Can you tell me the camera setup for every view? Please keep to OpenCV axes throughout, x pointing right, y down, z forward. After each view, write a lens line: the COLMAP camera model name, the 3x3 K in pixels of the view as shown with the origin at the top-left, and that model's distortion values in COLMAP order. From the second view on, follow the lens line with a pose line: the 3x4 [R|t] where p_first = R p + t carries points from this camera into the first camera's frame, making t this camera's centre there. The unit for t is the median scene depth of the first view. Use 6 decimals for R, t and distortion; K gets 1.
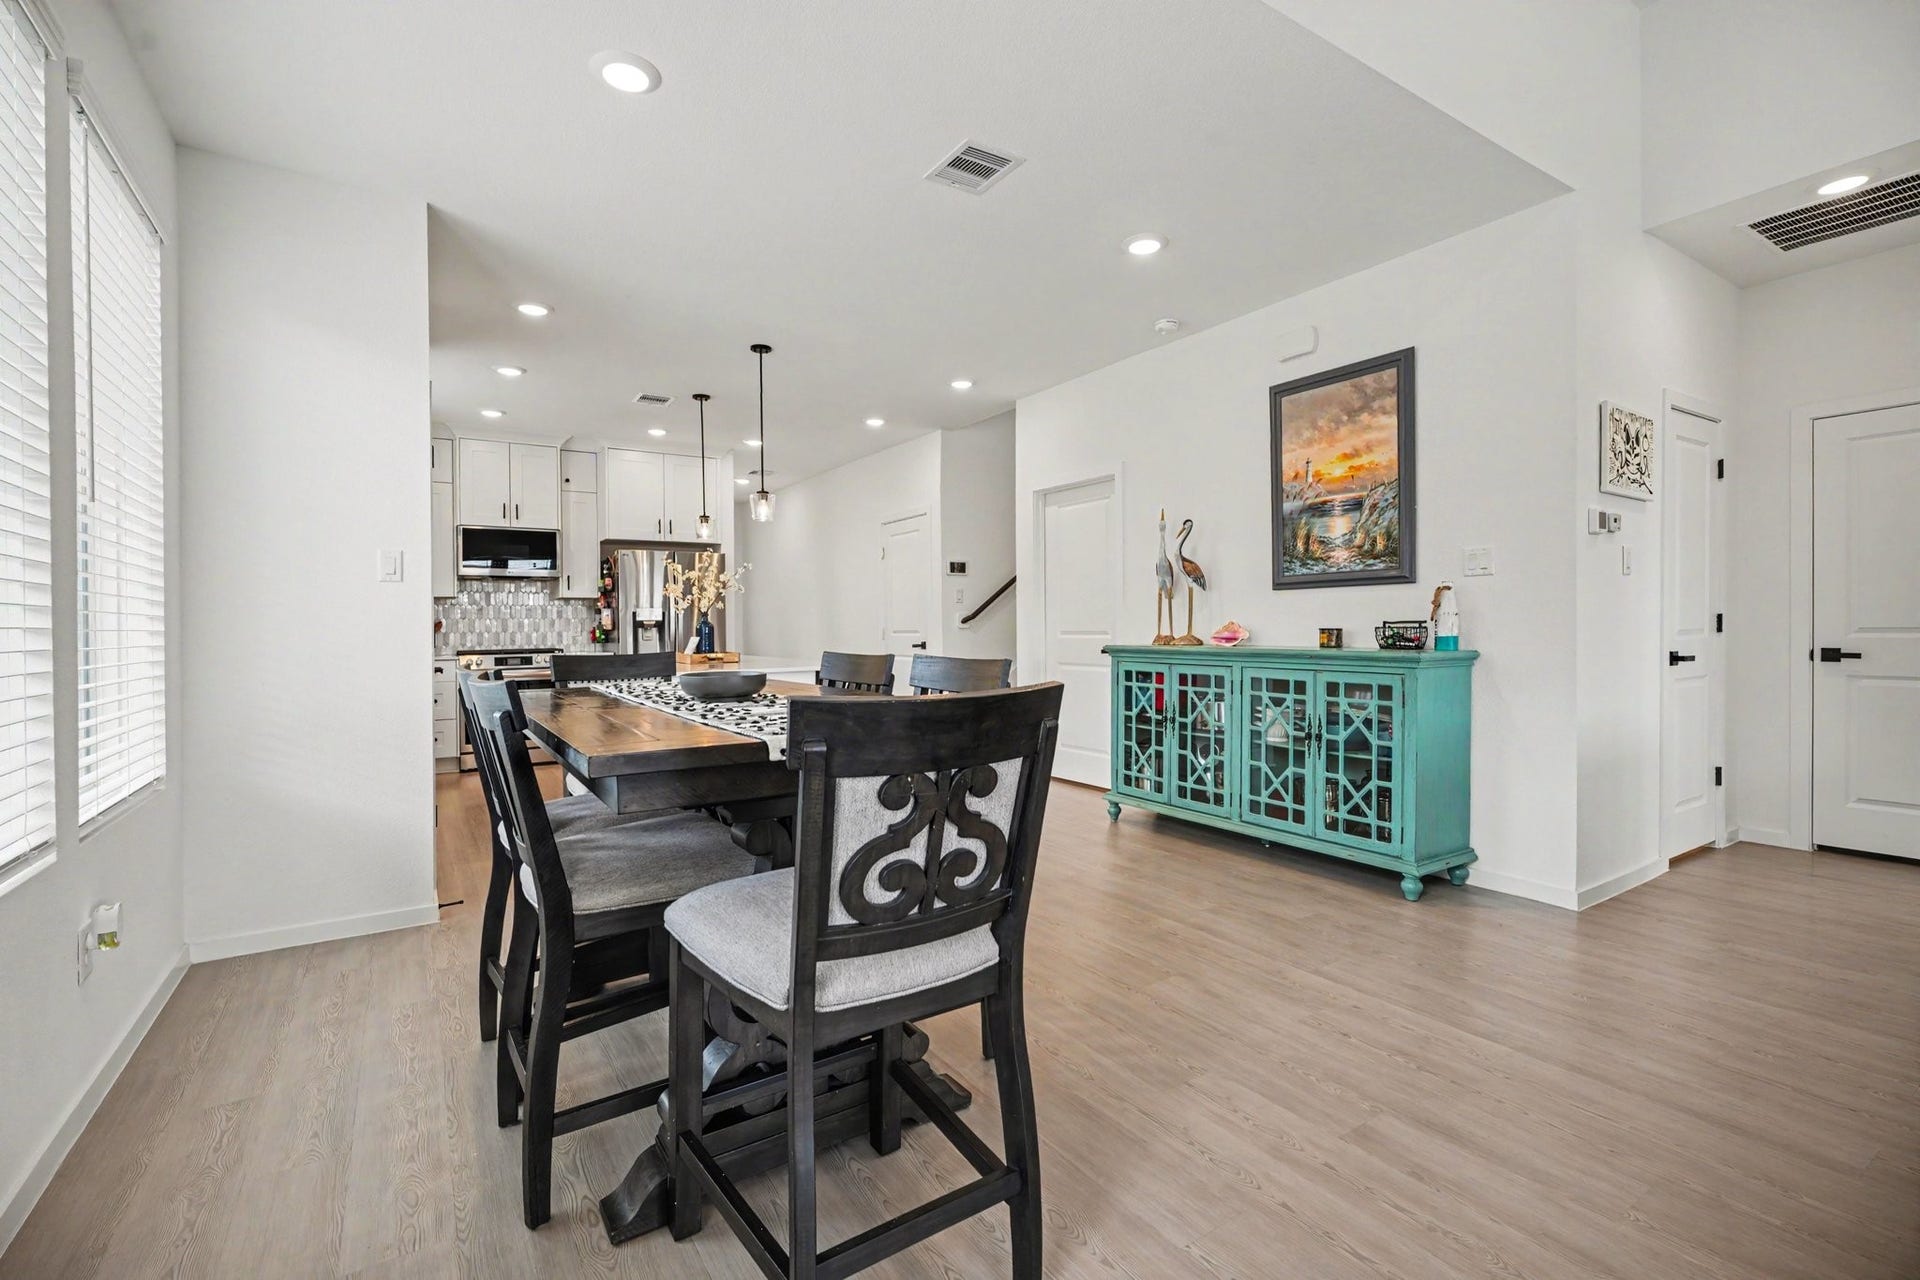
lens RADIAL K [[848.4, 0, 964.3], [0, 848.4, 623.0], [0, 0, 1]] dist [0.013481, 0.000253]
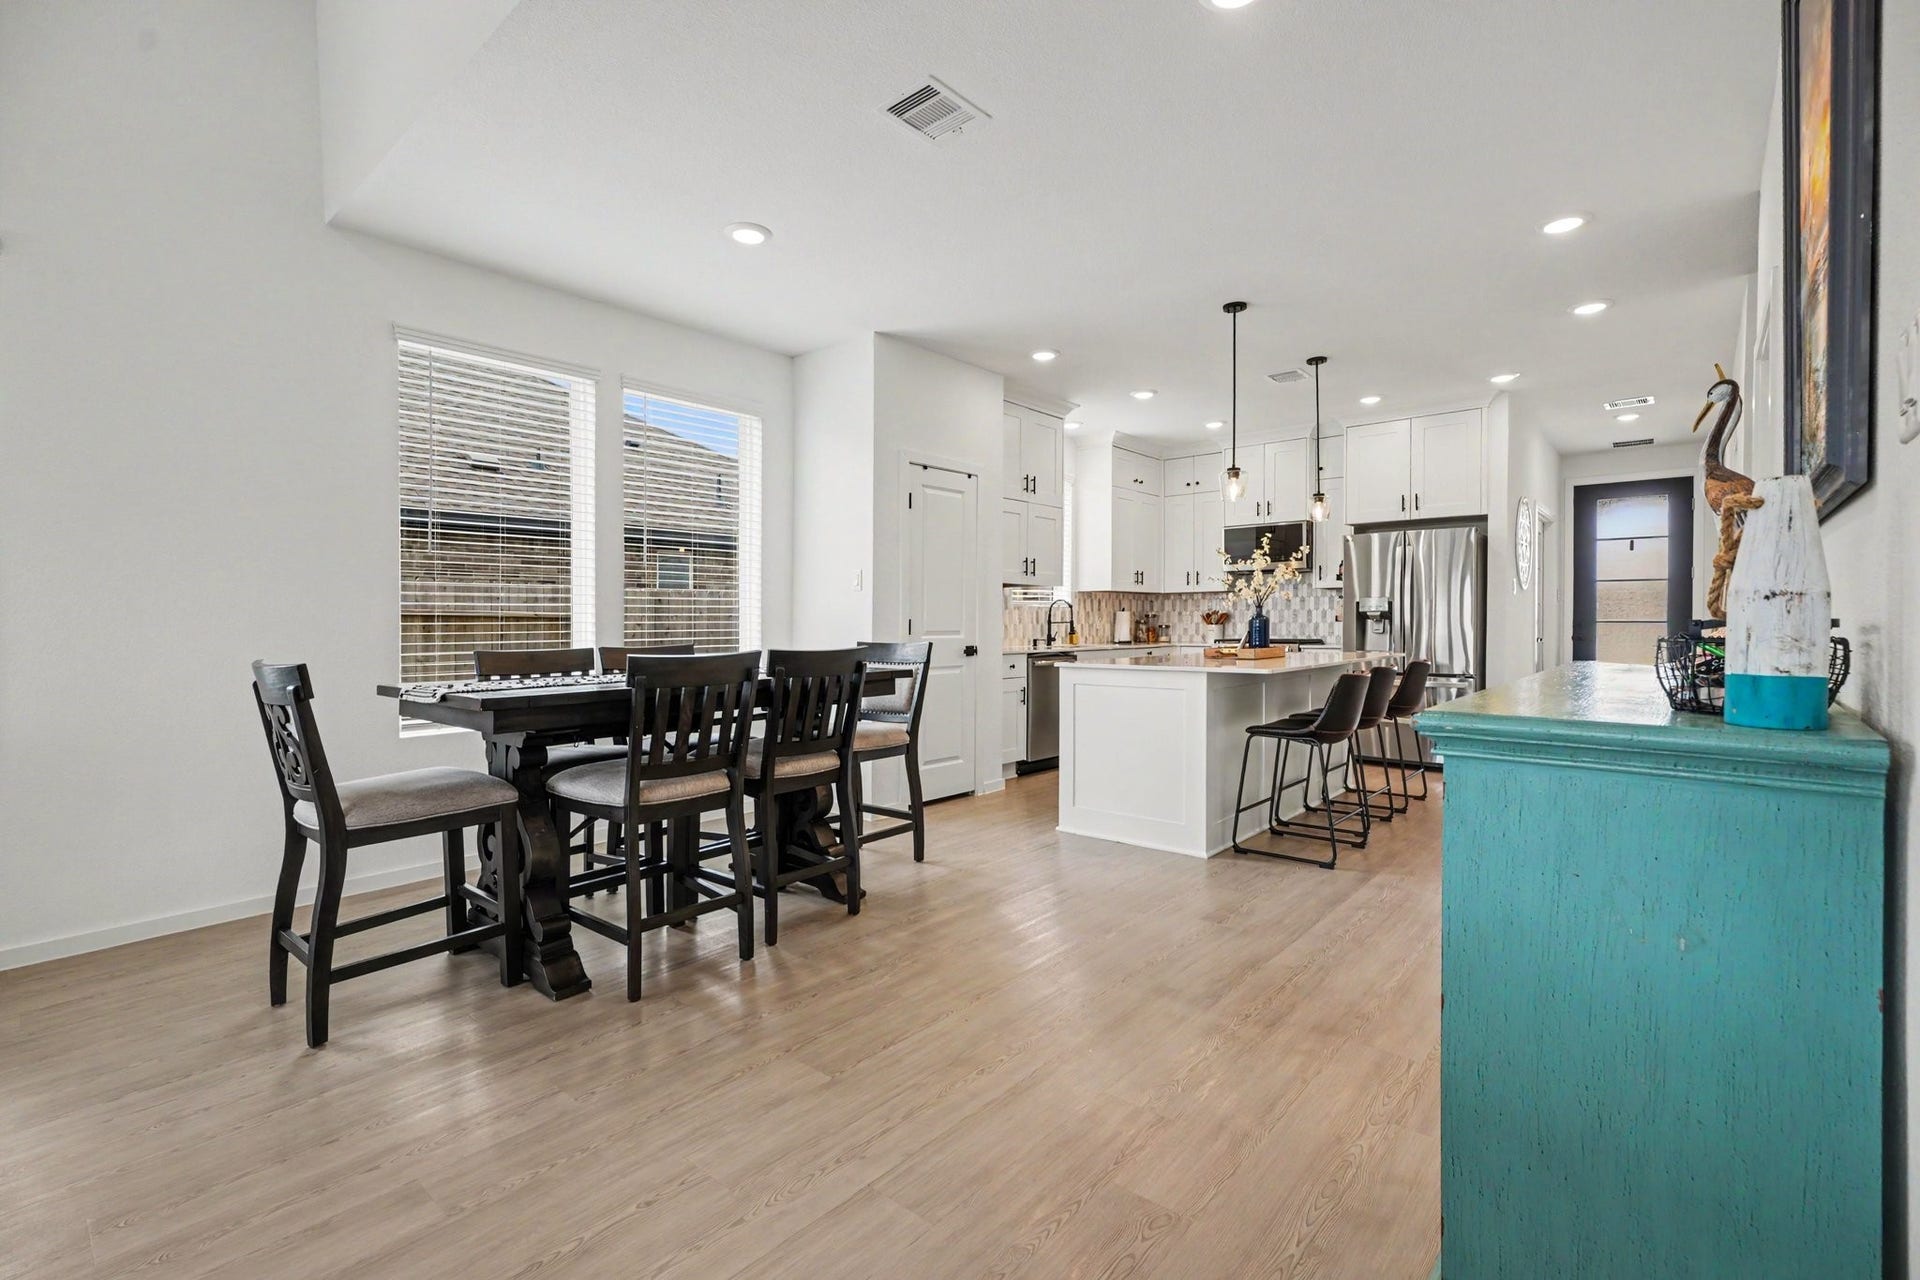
lens RADIAL K [[848.4, 0, 964.3], [0, 848.4, 623.0], [0, 0, 1]] dist [0.013481, 0.000253]
pose [[0.270141, 0.011378, -0.962754, 0.794473], [0.004276, 0.999906, 0.013017, -0.007256], [0.962811, -0.007633, 0.270067, 0.705473]]
